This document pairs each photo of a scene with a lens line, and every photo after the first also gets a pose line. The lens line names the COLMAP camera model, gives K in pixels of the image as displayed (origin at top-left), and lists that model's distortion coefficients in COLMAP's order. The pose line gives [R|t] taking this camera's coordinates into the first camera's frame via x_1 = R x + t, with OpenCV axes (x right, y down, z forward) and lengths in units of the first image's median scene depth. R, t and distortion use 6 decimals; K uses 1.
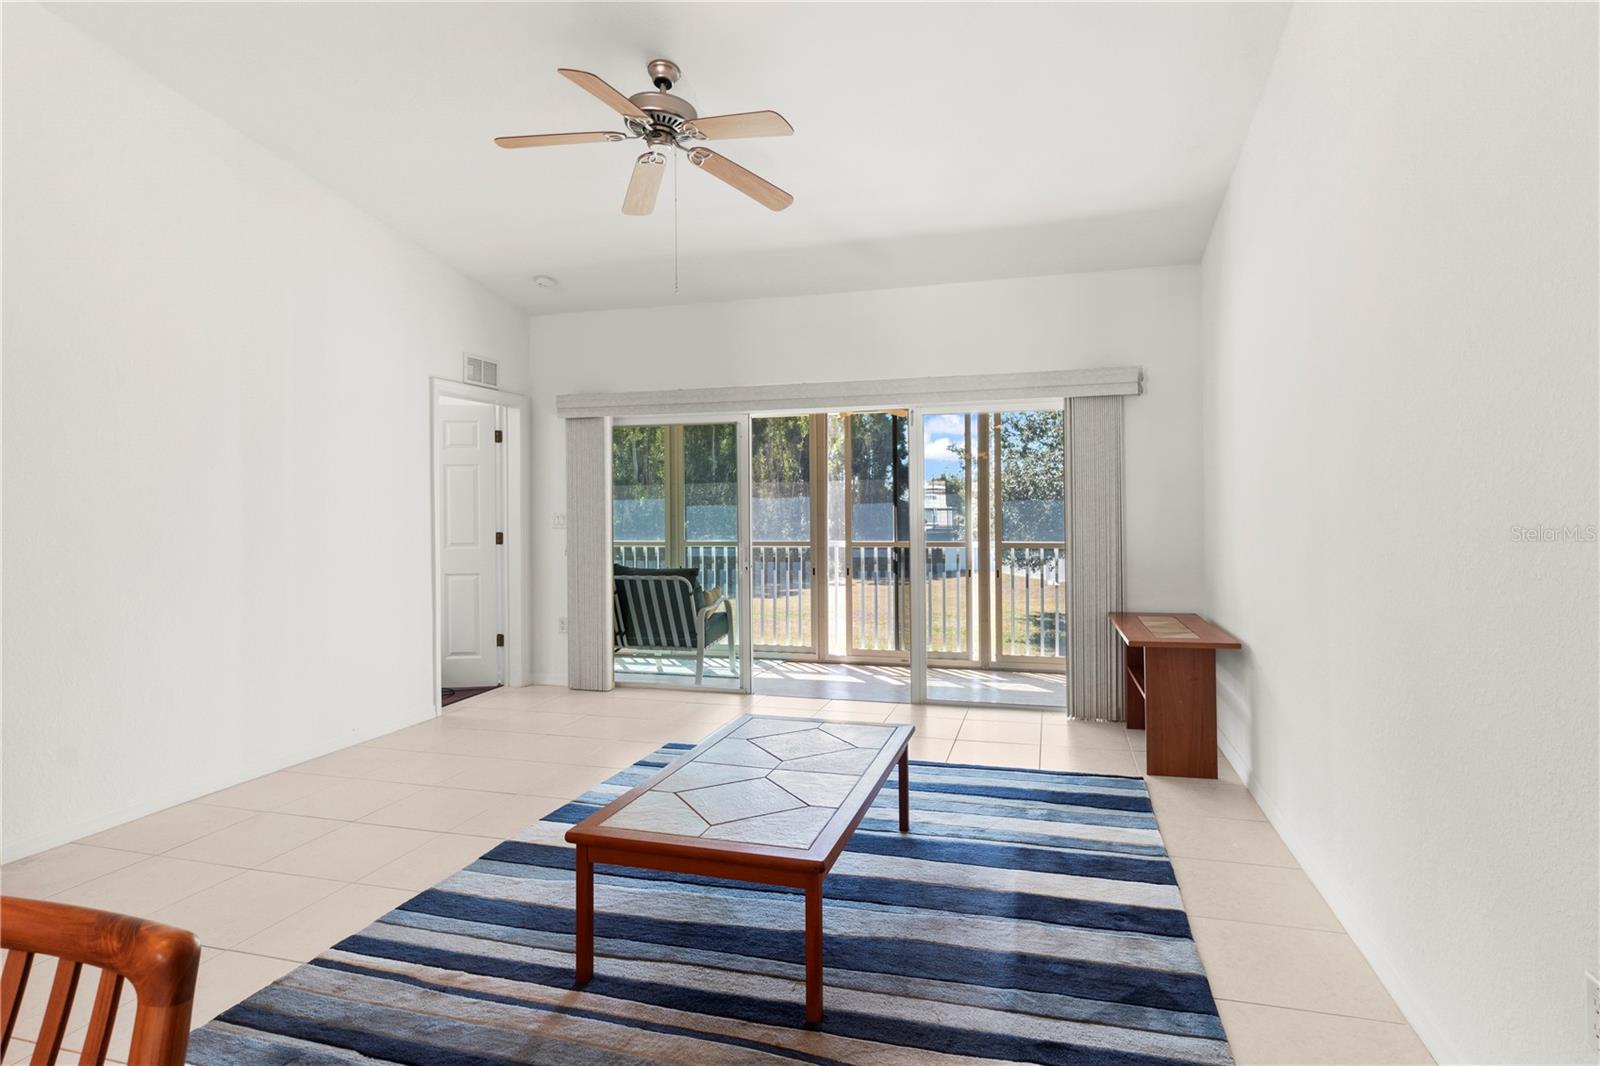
lens RADIAL K [[834.9, 0, 810.2], [0, 834.9, 511.8], [0, 0, 1]] dist [0.002019, 0.000304]
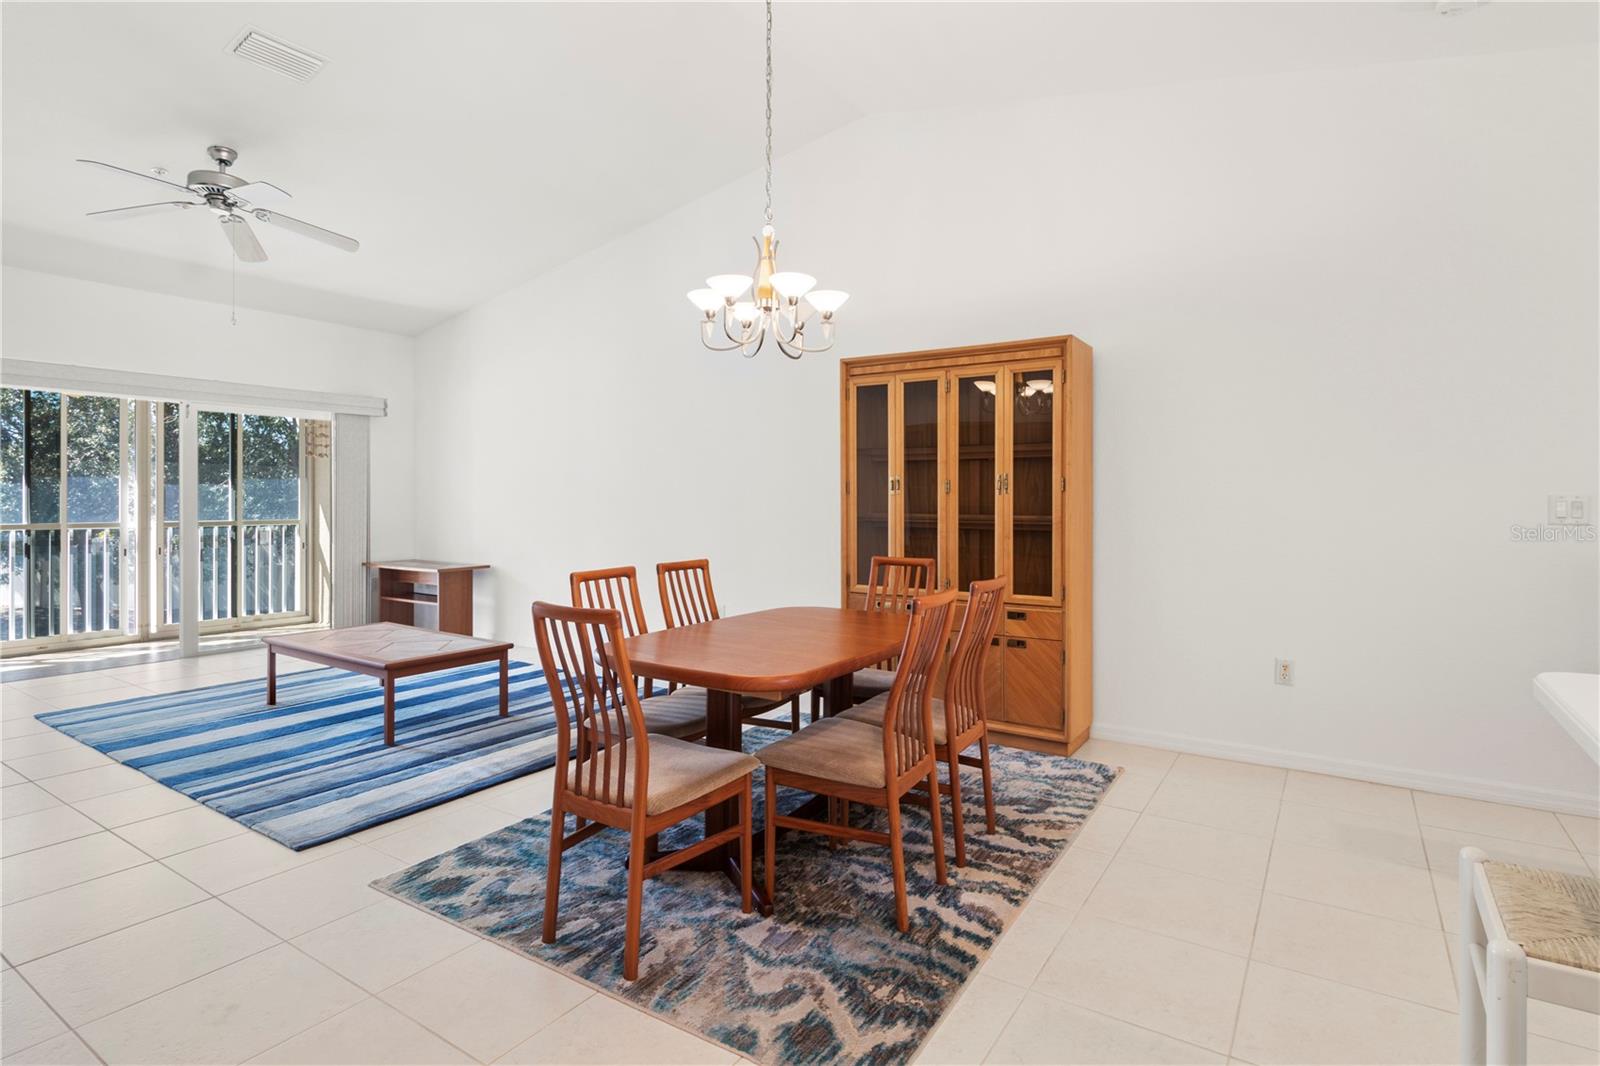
lens RADIAL K [[811.5, 0, 824.7], [0, 811.5, 502.2], [0, 0, 1]] dist [0.000972, -0.000054]
pose [[0.286927, 0.004448, 0.957942, -0.628180], [-0.005735, 0.999979, -0.002926, 0.010605], [-0.957935, -0.004655, 0.286947, -0.154370]]
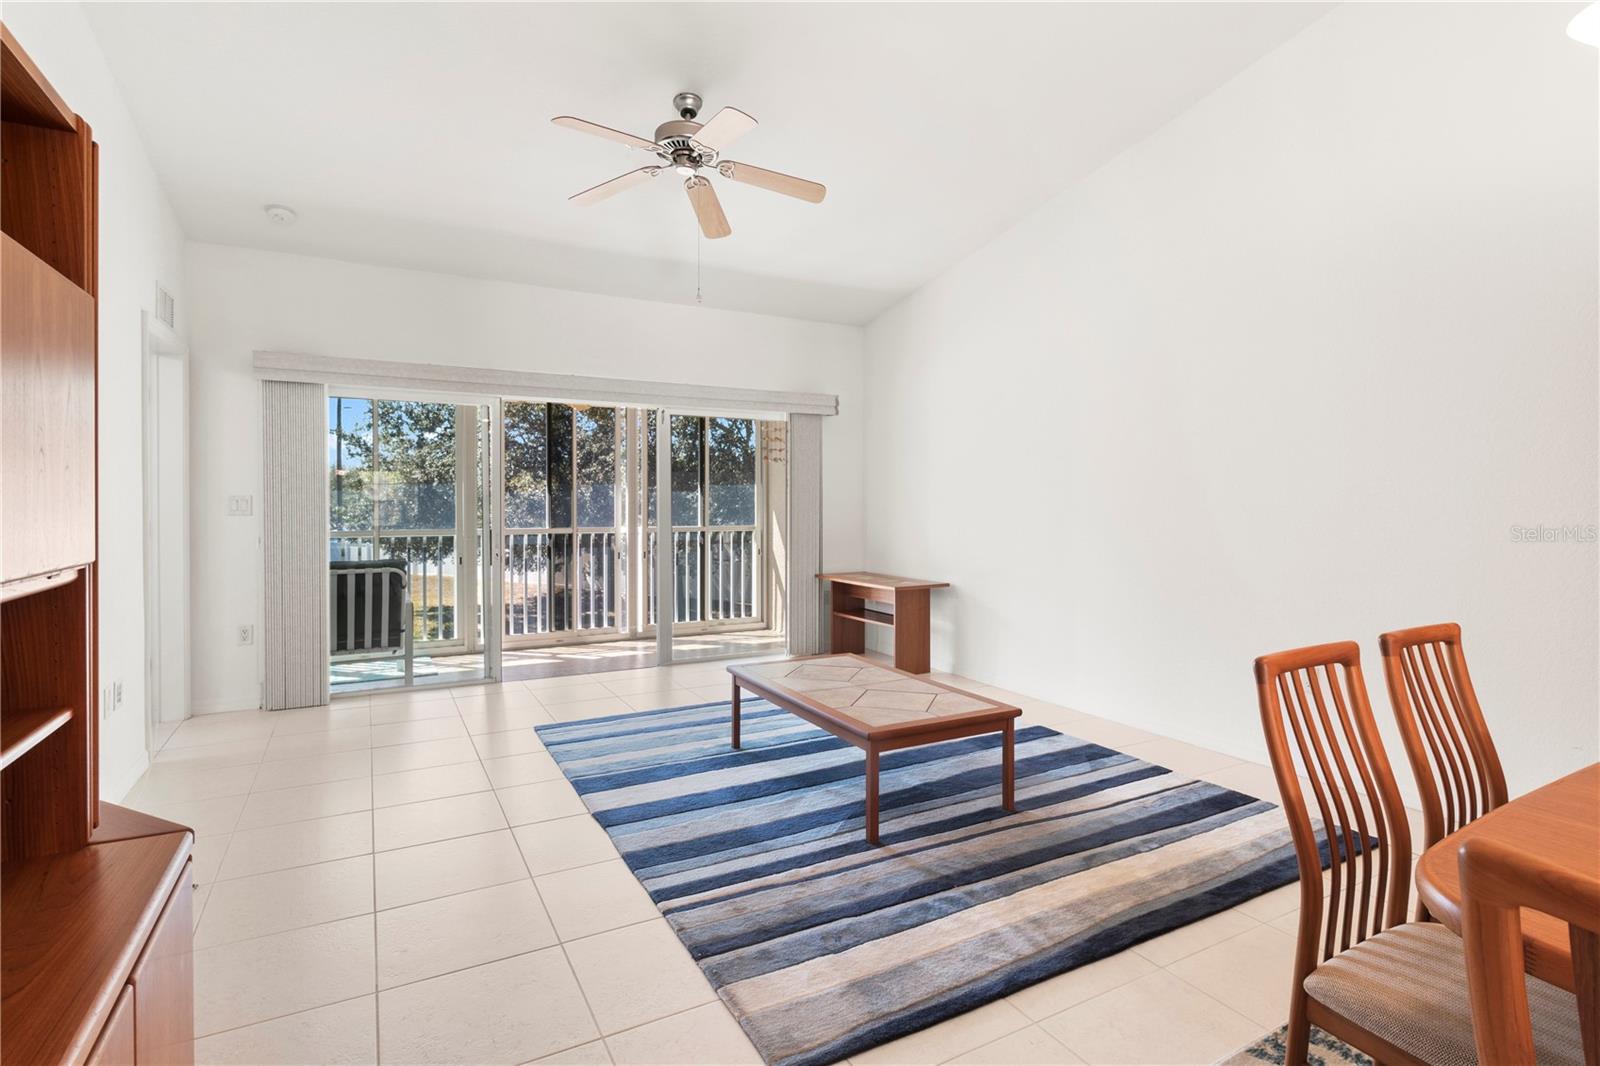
lens RADIAL K [[811.7, 0, 815.2], [0, 811.7, 512.6], [0, 0, 1]] dist [-0.001525, -0.000466]
pose [[0.706051, -0.000880, 0.708161, -0.463487], [-0.005415, 0.999963, 0.006641, 0.009173], [-0.708141, -0.008523, 0.706020, 0.056714]]
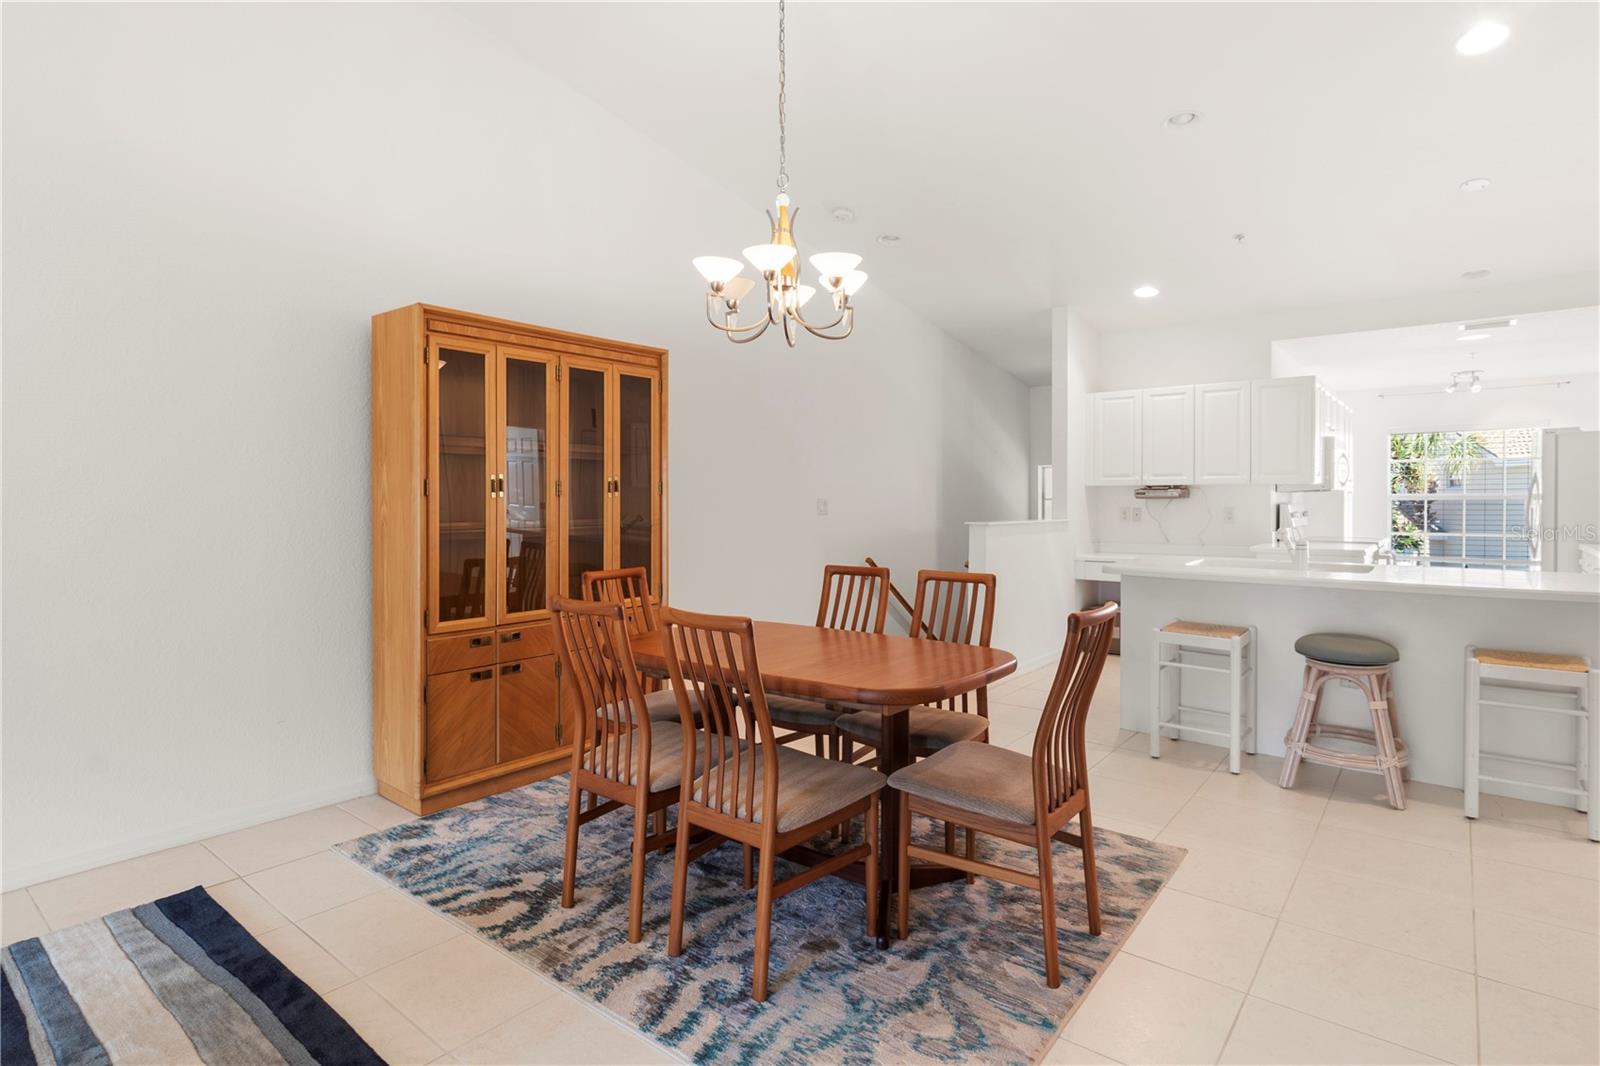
lens RADIAL K [[811.5, 0, 824.7], [0, 811.5, 502.2], [0, 0, 1]] dist [0.000972, -0.000054]
pose [[-0.928142, 0.007304, 0.372155, -0.349746], [0.007872, 0.999969, 0.000007, 0.006494], [-0.372144, 0.002936, -0.928170, 0.421392]]
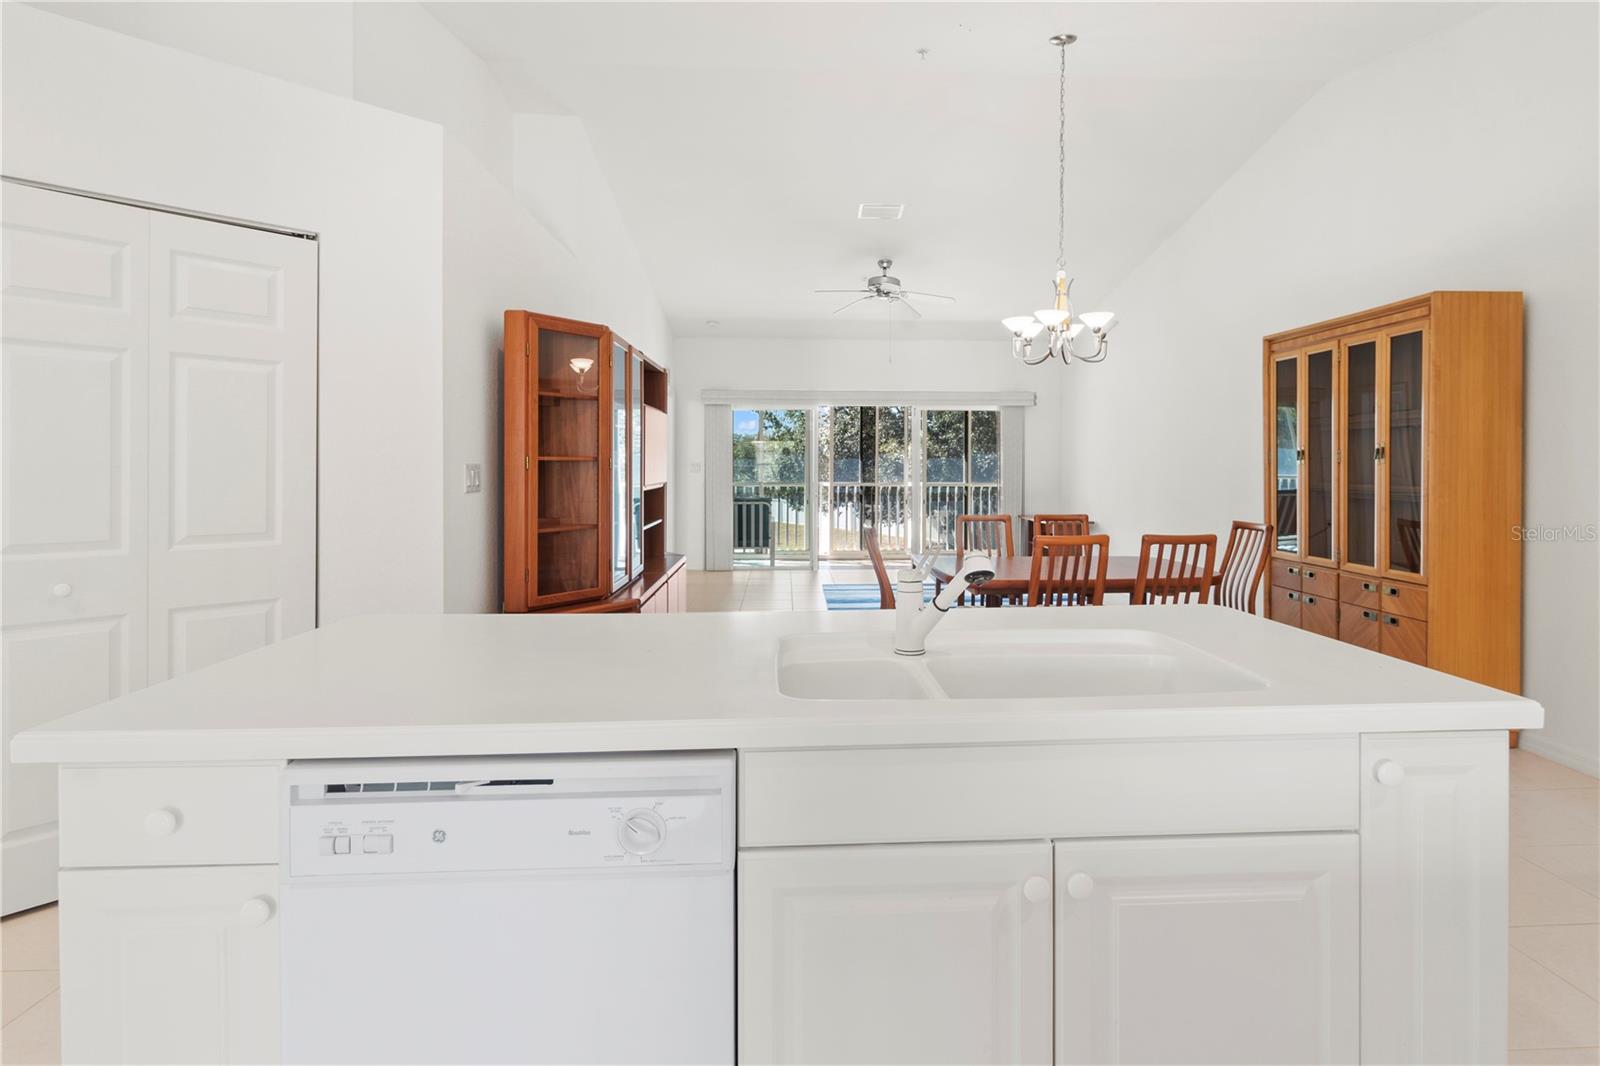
lens RADIAL K [[822.5, 0, 819.1], [0, 822.5, 469.3], [0, 0, 1]] dist [-0.000255, -0.000108]
pose [[0.948028, 0.006618, 0.318117, -0.577294], [-0.008134, 0.999961, 0.003437, 0.006687], [-0.318082, -0.005846, 0.948045, -0.570476]]
